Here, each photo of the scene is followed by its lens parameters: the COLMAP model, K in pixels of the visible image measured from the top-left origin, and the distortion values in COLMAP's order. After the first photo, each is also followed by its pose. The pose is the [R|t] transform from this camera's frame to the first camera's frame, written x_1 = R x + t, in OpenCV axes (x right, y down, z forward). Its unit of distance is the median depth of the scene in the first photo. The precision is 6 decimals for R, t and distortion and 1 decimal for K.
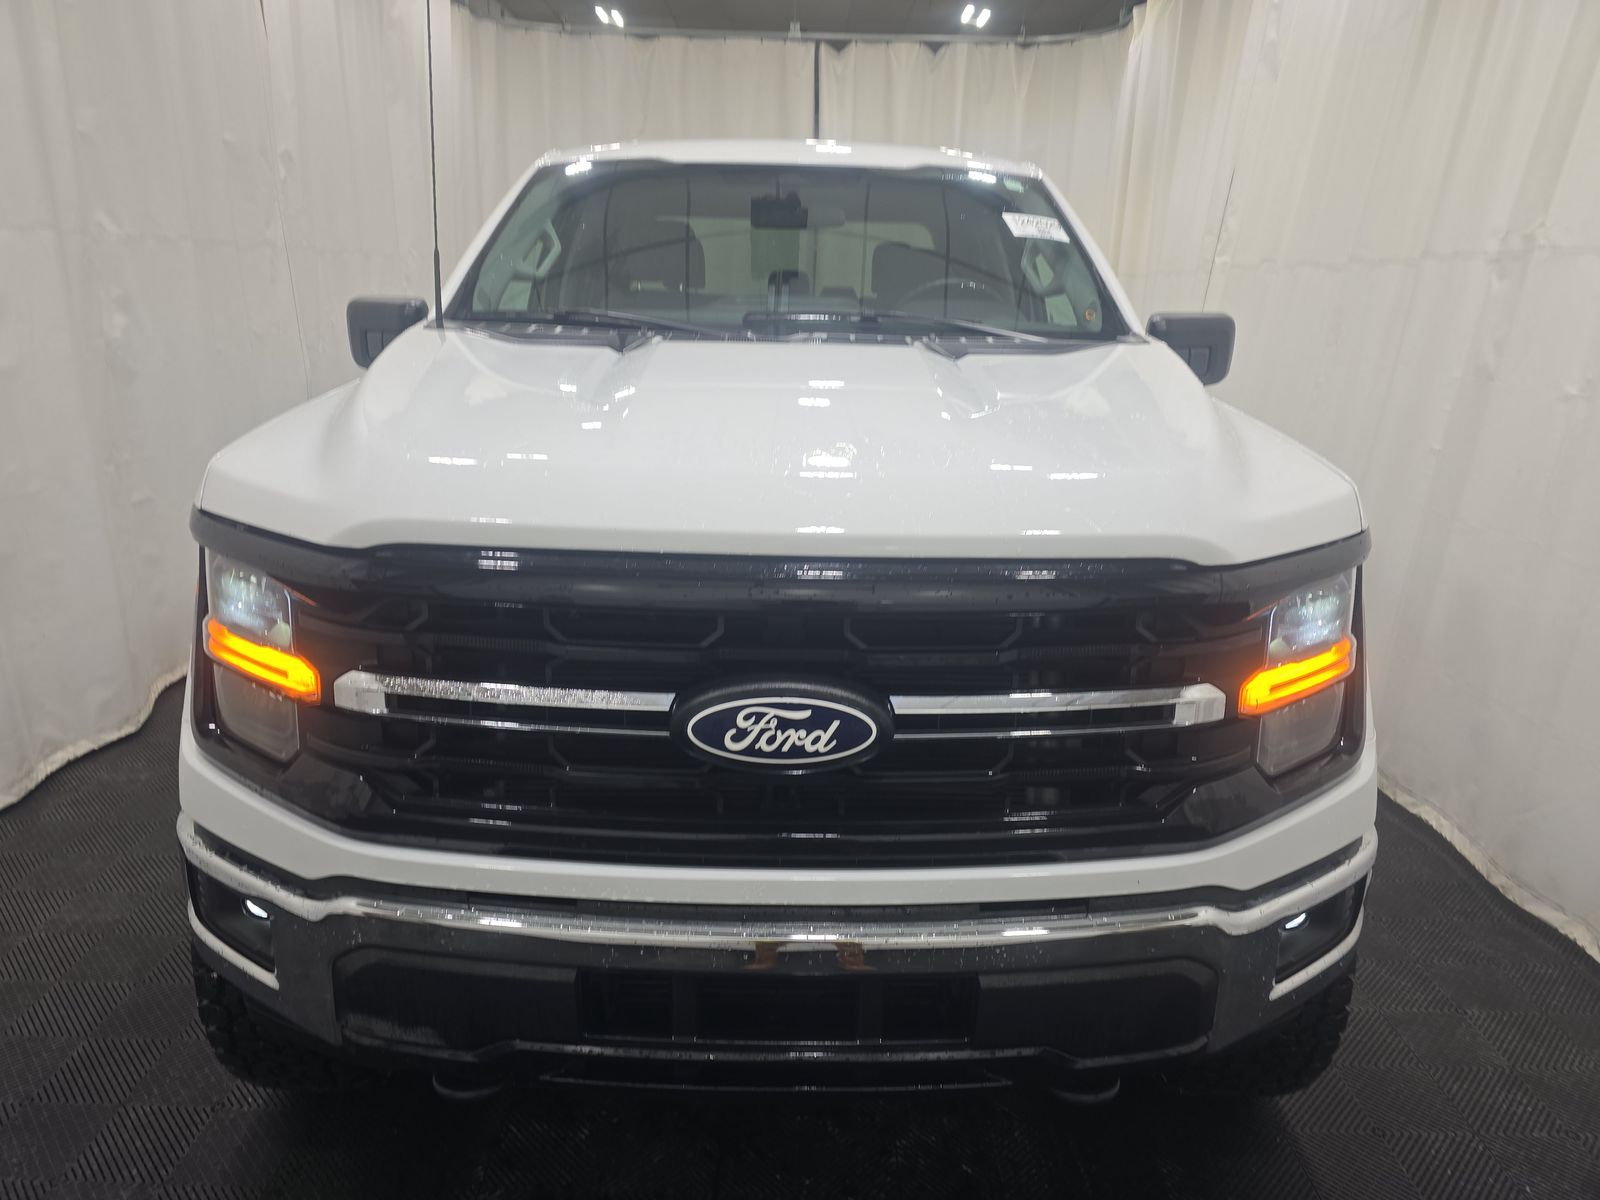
lens RADIAL K [[1078.0, 0, 804.3], [0, 1078.0, 604.7], [0, 0, 1]] dist [0.015301, -0.025459]
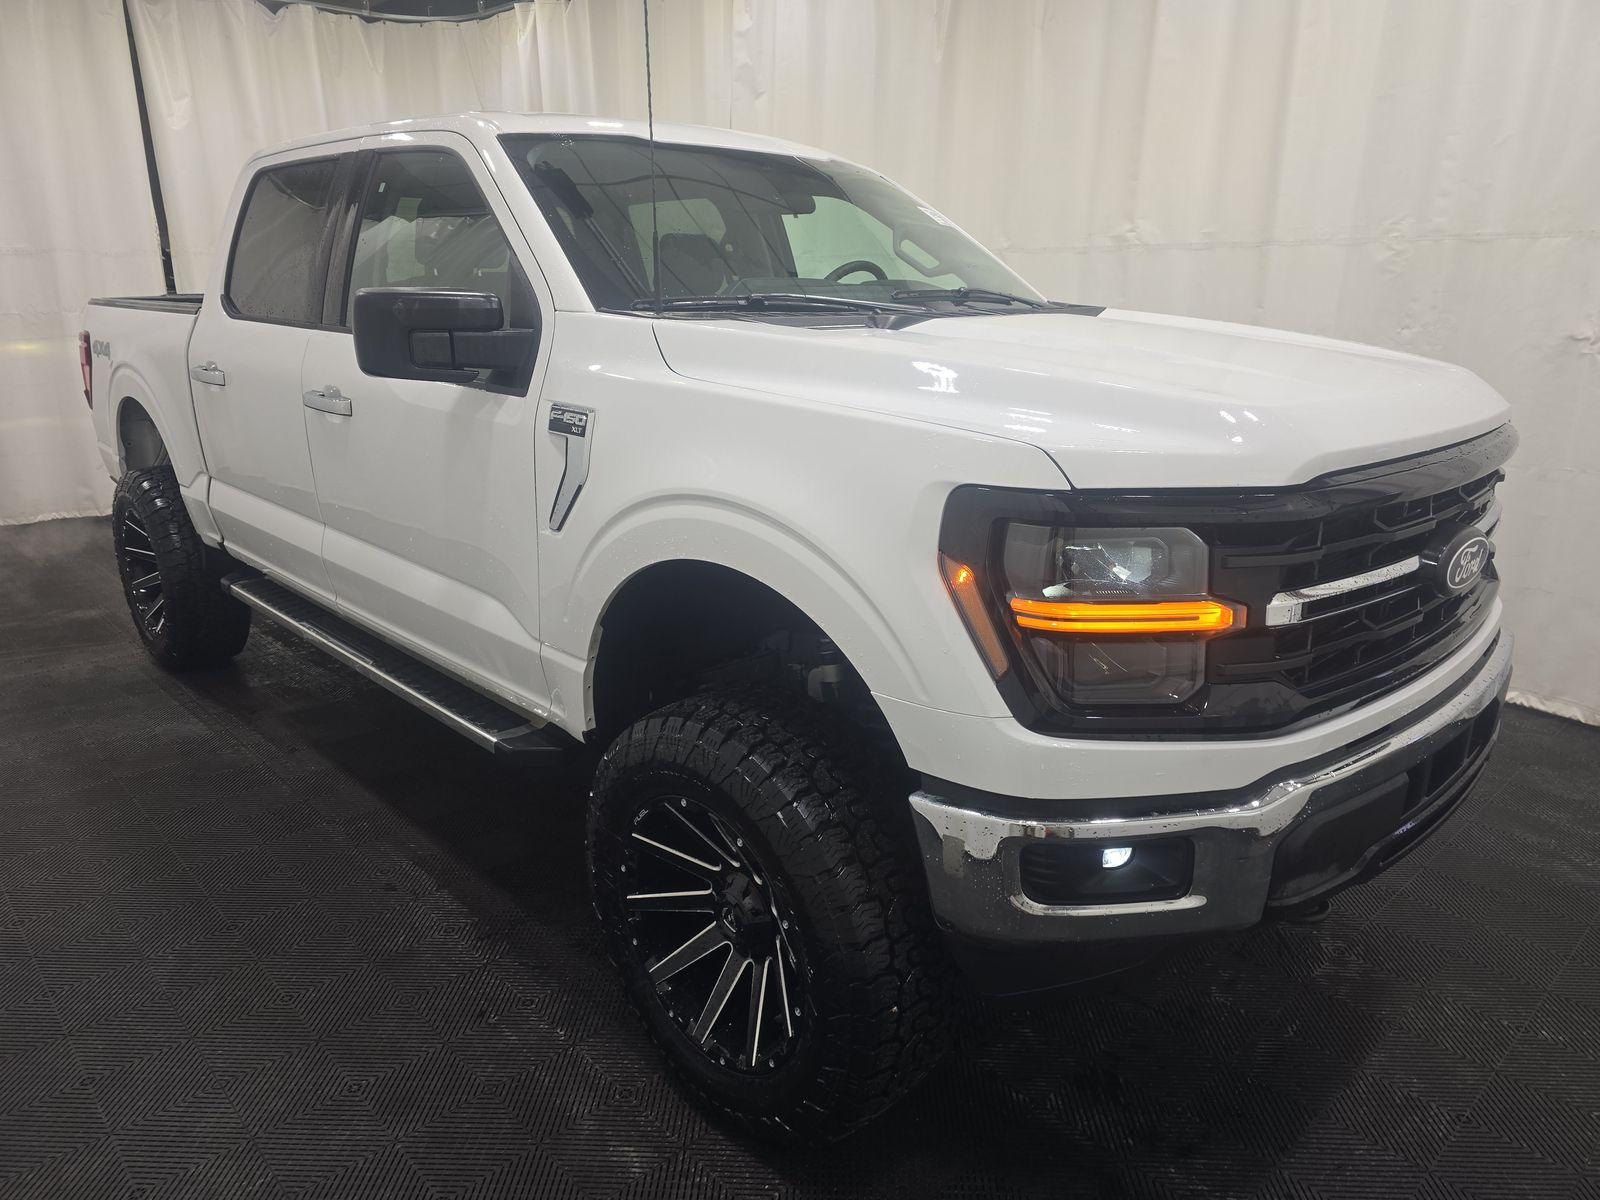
lens RADIAL K [[1078.0, 0, 811.1], [0, 1078.0, 610.3], [0, 0, 1]] dist [0.015301, -0.025459]
pose [[0.713488, -0.208062, 0.669063, -0.752182], [0.199769, 0.975666, 0.090374, -0.060774], [-0.671586, 0.069178, 0.737690, 0.226205]]
